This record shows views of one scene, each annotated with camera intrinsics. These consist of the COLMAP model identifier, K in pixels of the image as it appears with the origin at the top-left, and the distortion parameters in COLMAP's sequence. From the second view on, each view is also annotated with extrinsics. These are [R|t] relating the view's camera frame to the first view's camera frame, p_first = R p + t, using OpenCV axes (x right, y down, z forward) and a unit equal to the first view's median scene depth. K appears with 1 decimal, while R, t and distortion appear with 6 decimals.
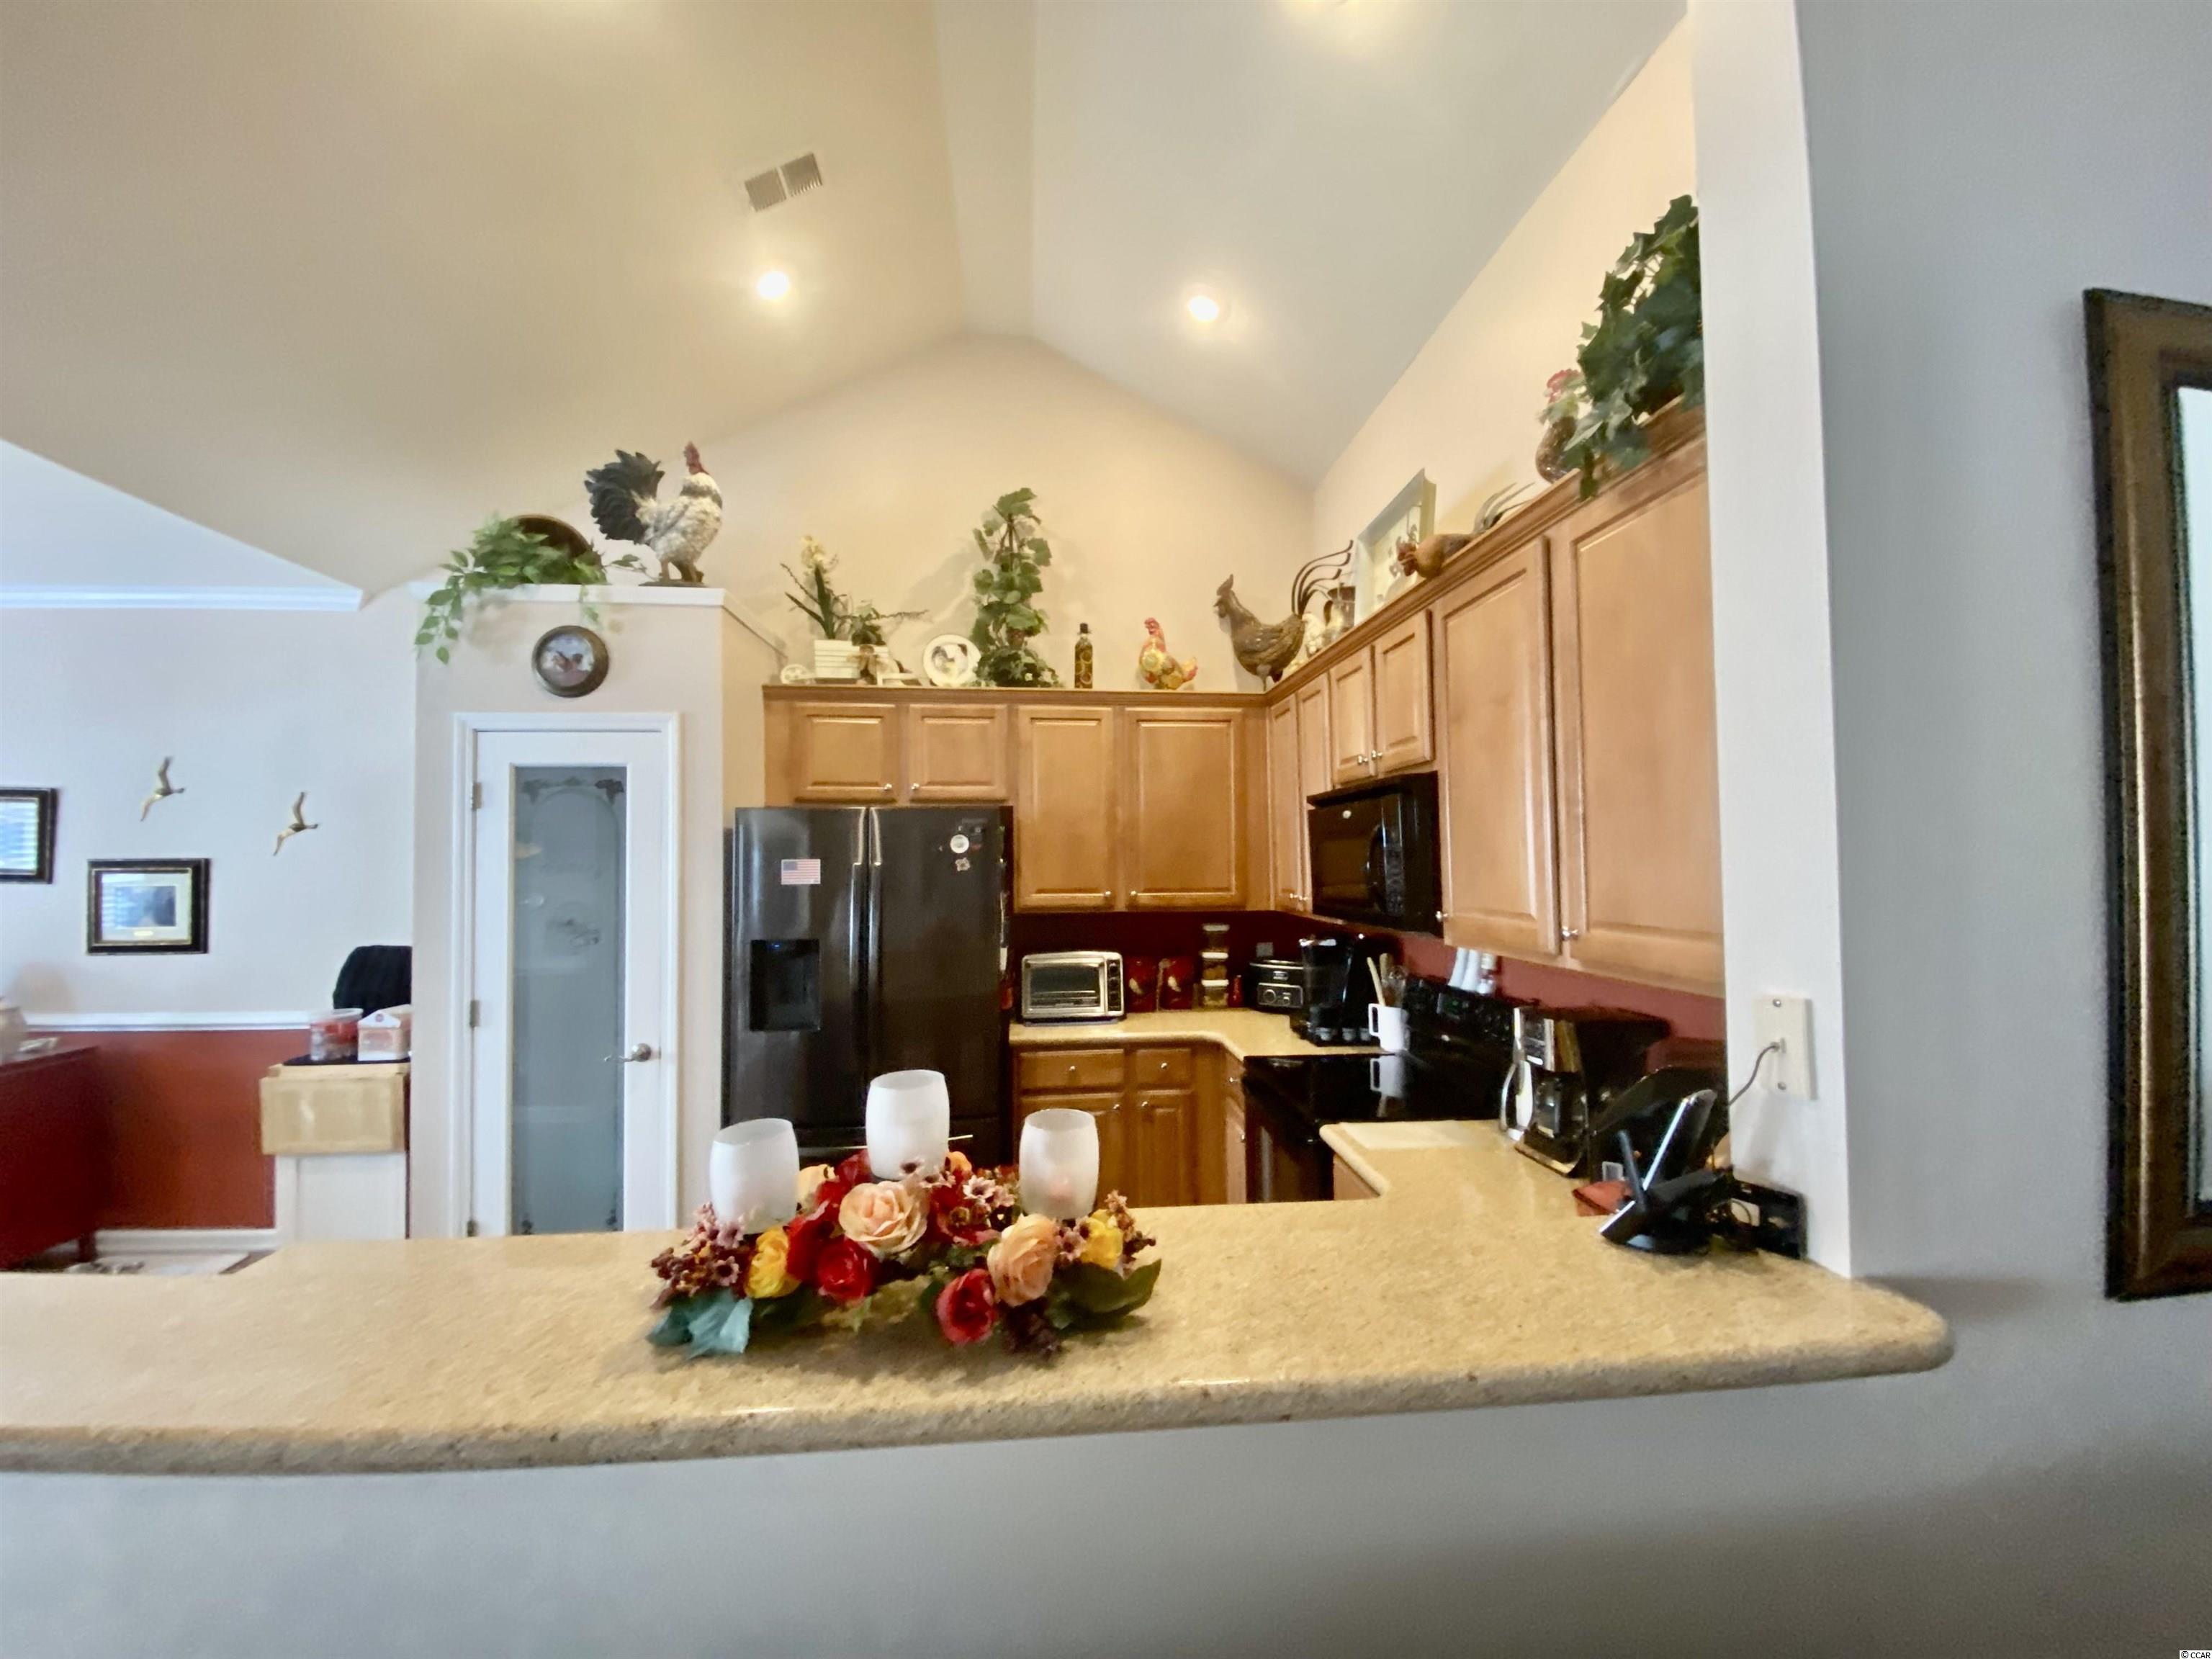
lens RADIAL K [[898.8, 0, 1111.5], [0, 898.8, 832.2], [0, 0, 1]] dist [0.024255, -0.021585]
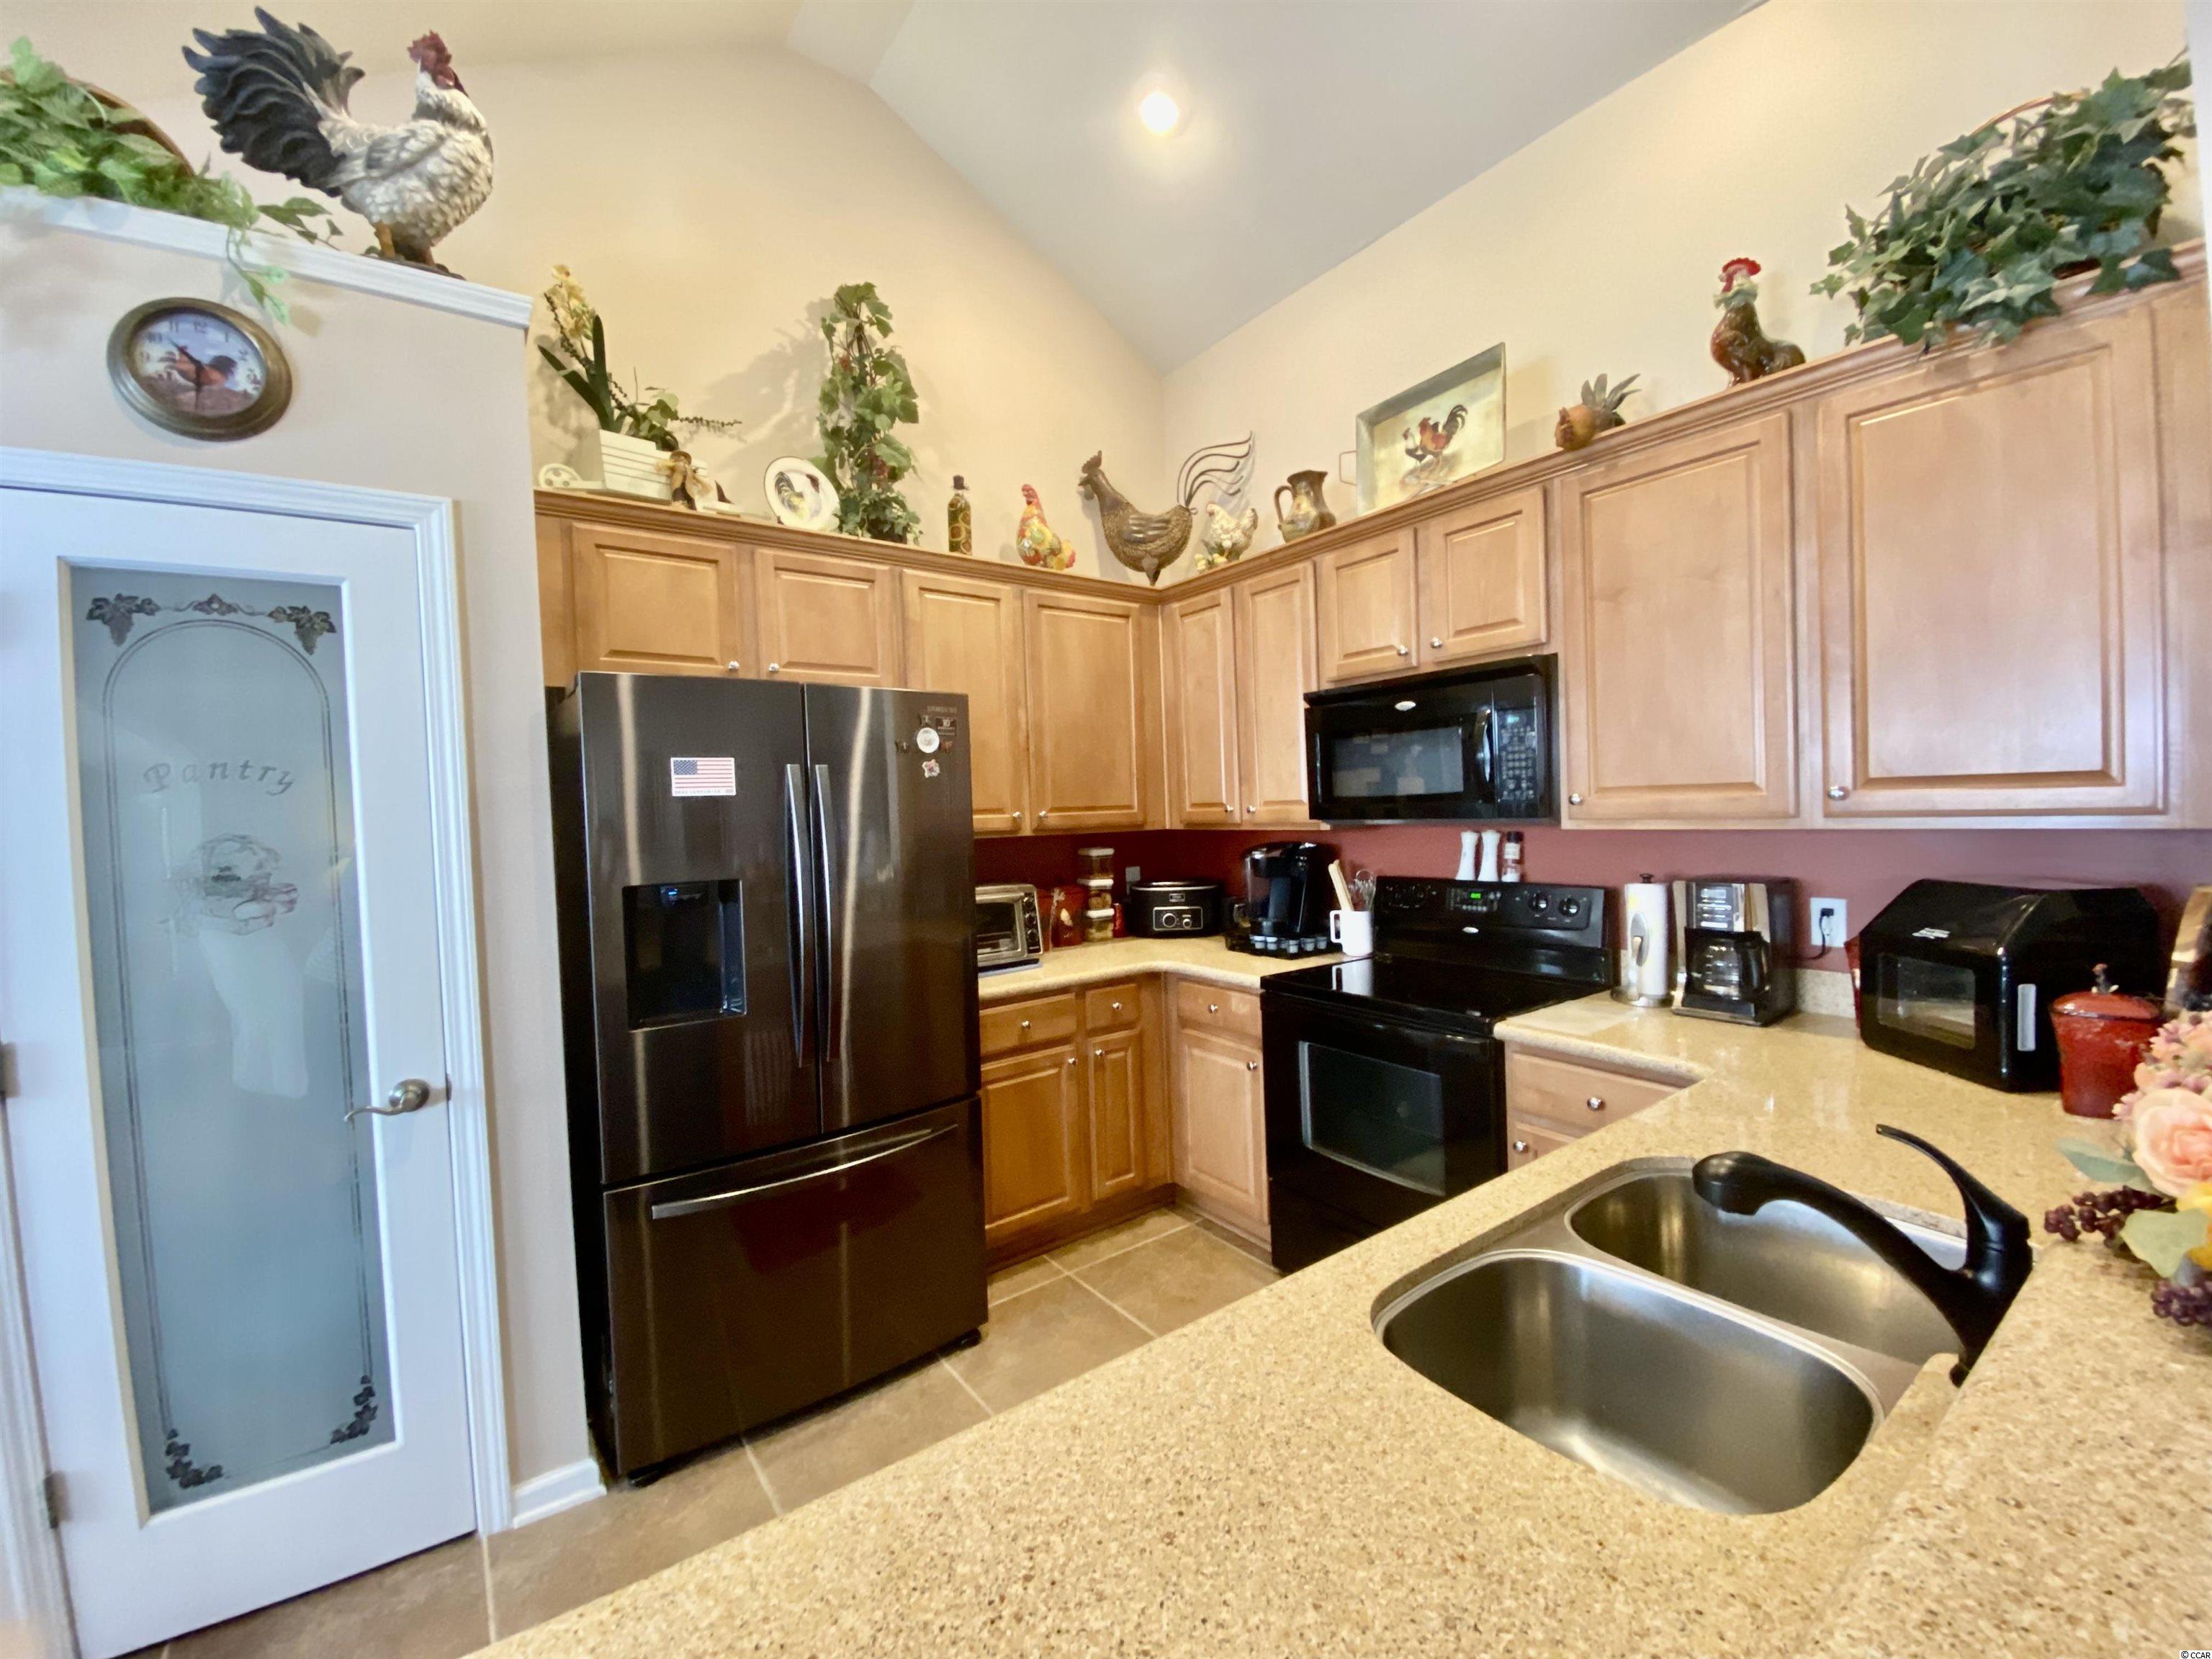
lens RADIAL K [[912.4, 0, 1128.8], [0, 912.4, 830.1], [0, 0, 1]] dist [0.016156, -0.018779]
pose [[0.853523, -0.034211, 0.519931, -0.408757], [0.009116, 0.998670, 0.050746, 0.049310], [-0.520975, -0.038573, 0.852700, 0.268413]]
